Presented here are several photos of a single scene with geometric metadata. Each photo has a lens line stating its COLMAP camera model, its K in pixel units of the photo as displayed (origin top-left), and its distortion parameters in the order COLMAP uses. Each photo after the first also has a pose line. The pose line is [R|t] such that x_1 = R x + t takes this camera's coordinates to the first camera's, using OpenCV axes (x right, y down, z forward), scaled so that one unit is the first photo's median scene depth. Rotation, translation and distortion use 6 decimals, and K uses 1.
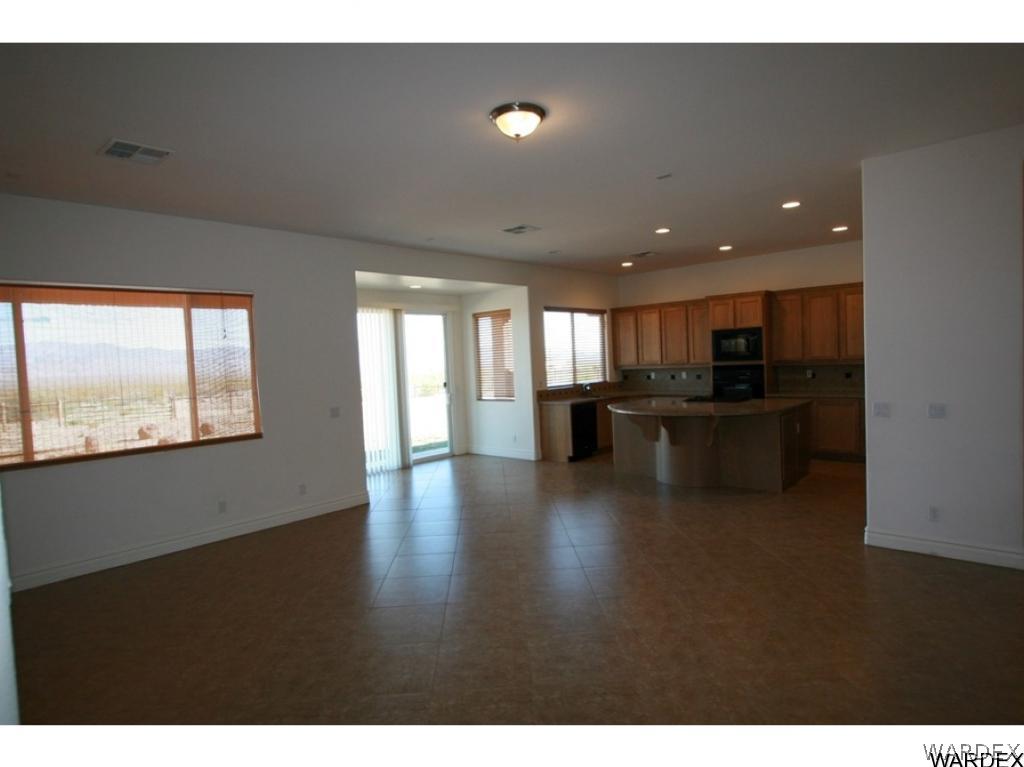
lens RADIAL K [[563.8, 0, 514.2], [0, 563.8, 382.4], [0, 0, 1]] dist [0.001615, 0.000027]
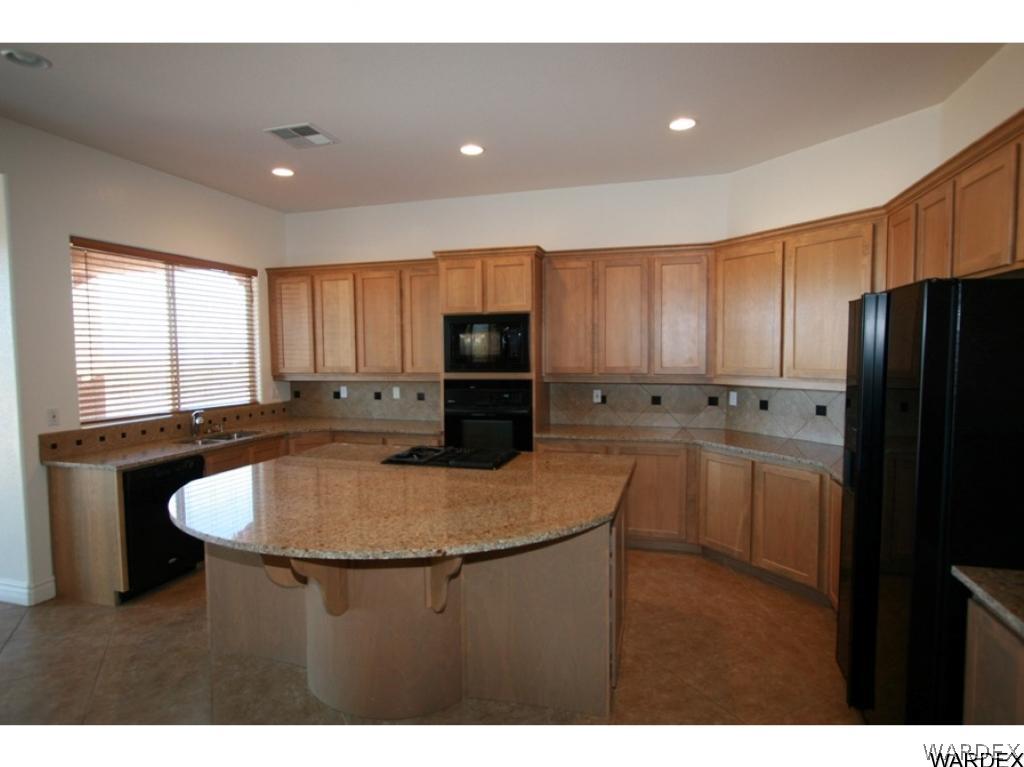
lens RADIAL K [[563.8, 0, 512.9], [0, 563.8, 384.4], [0, 0, 1]] dist [0.001615, 0.000027]
pose [[0.892702, 0.008409, 0.450568, 0.153976], [-0.010108, 0.999948, 0.001364, -0.024575], [-0.450533, -0.005772, 0.892741, 0.450179]]
